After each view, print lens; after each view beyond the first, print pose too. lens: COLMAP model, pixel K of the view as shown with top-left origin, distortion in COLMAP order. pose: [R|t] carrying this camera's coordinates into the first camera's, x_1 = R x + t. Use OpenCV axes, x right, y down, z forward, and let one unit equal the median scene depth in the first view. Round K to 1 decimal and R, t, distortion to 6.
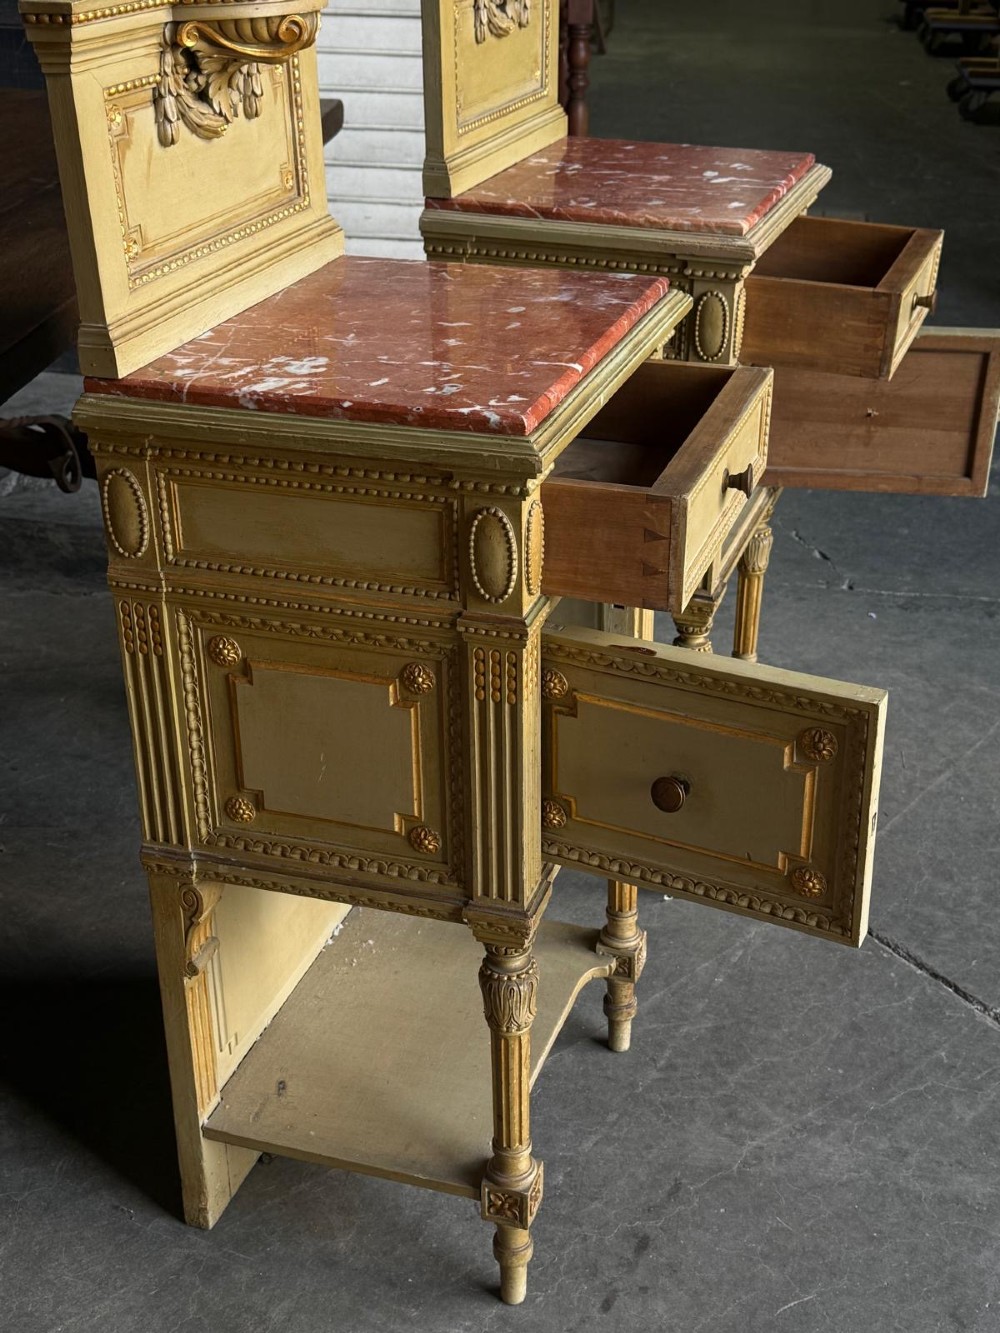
lens RADIAL K [[1738.5, 0, 498.9], [0, 1738.5, 668.3], [0, 0, 1]] dist [0.111187, 0.000000]
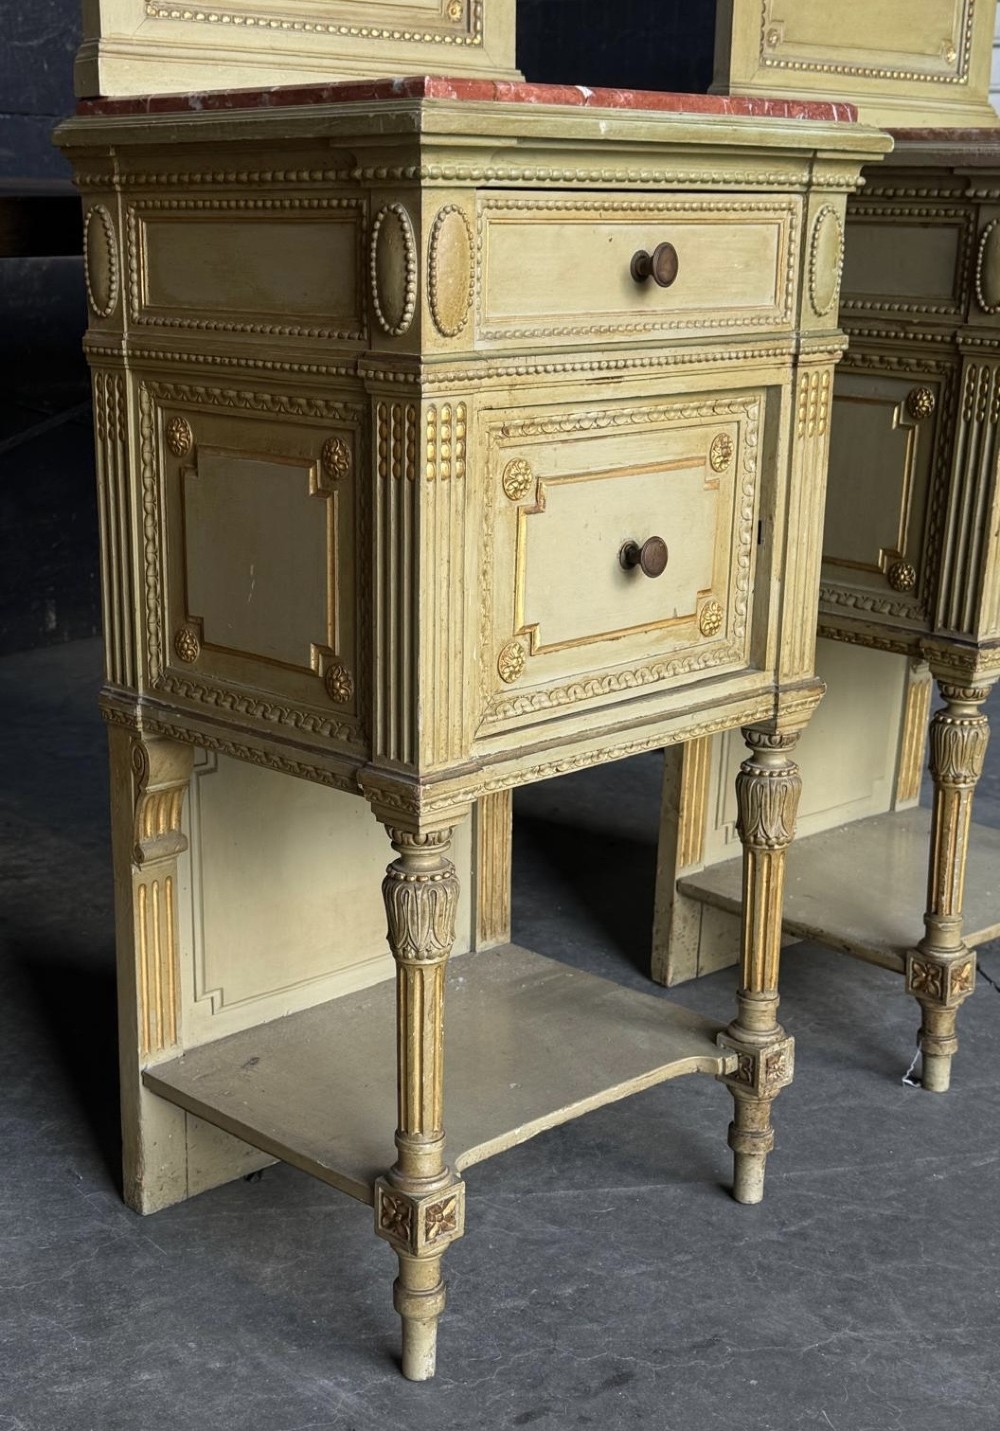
lens RADIAL K [[1966.8, 0, 422.2], [0, 1966.8, 766.1], [0, 0, 1]] dist [0.113916, 0.000000]
pose [[0.883282, 0.140742, -0.447219, 0.407601], [-0.223174, 0.965095, -0.137061, 0.253491], [0.412318, 0.220871, 0.883861, 0.214639]]
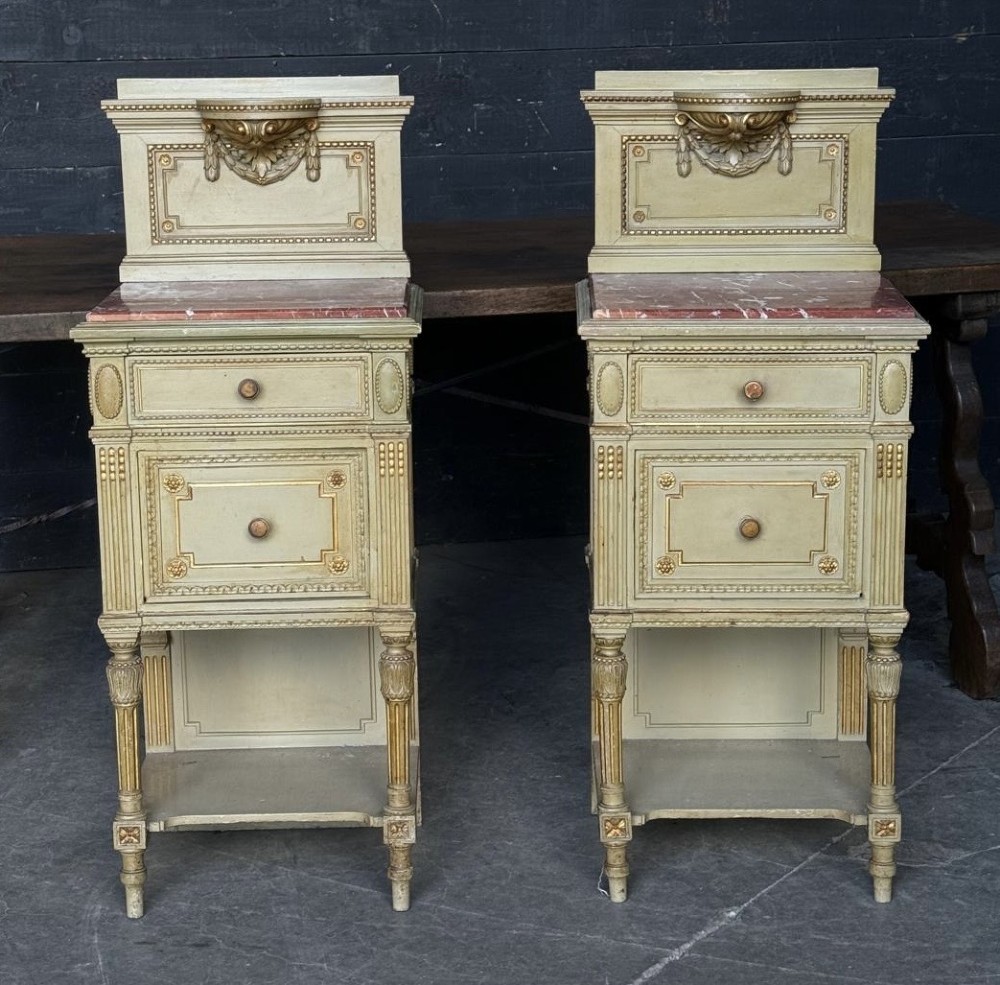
lens RADIAL K [[2301.6, 0, 474.7], [0, 2301.6, 440.1], [0, 0, 1]] dist [0.127797, 0.000000]
pose [[0.326725, 0.188422, -0.926147, 2.151155], [-0.408067, 0.912004, 0.041587, -0.252055], [0.852486, 0.364343, 0.374863, 0.402874]]
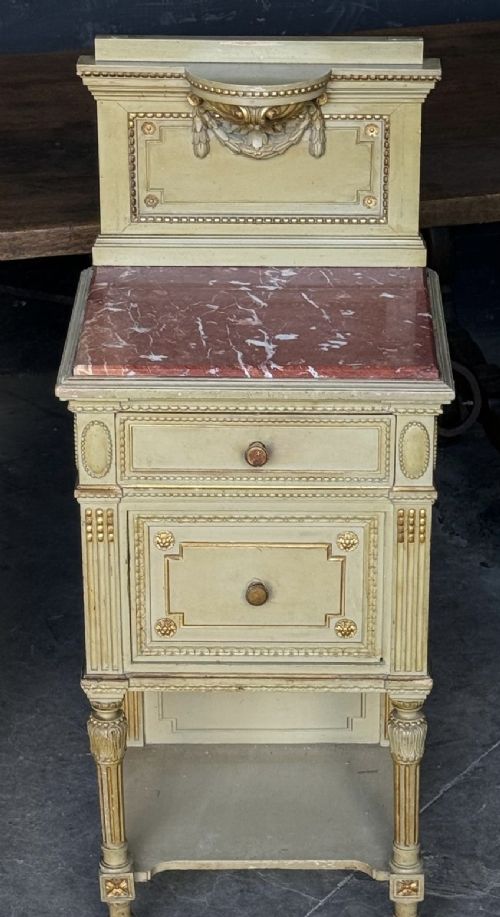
lens RADIAL K [[2470.7, 0, 270.1], [0, 2470.7, 450.1], [0, 0, 1]] dist [0.126514, 0.000000]
pose [[0.343958, 0.393649, -0.852487, 1.970418], [-0.414142, 0.878405, 0.238520, -0.808154], [0.842721, 0.271009, 0.465161, 0.476006]]
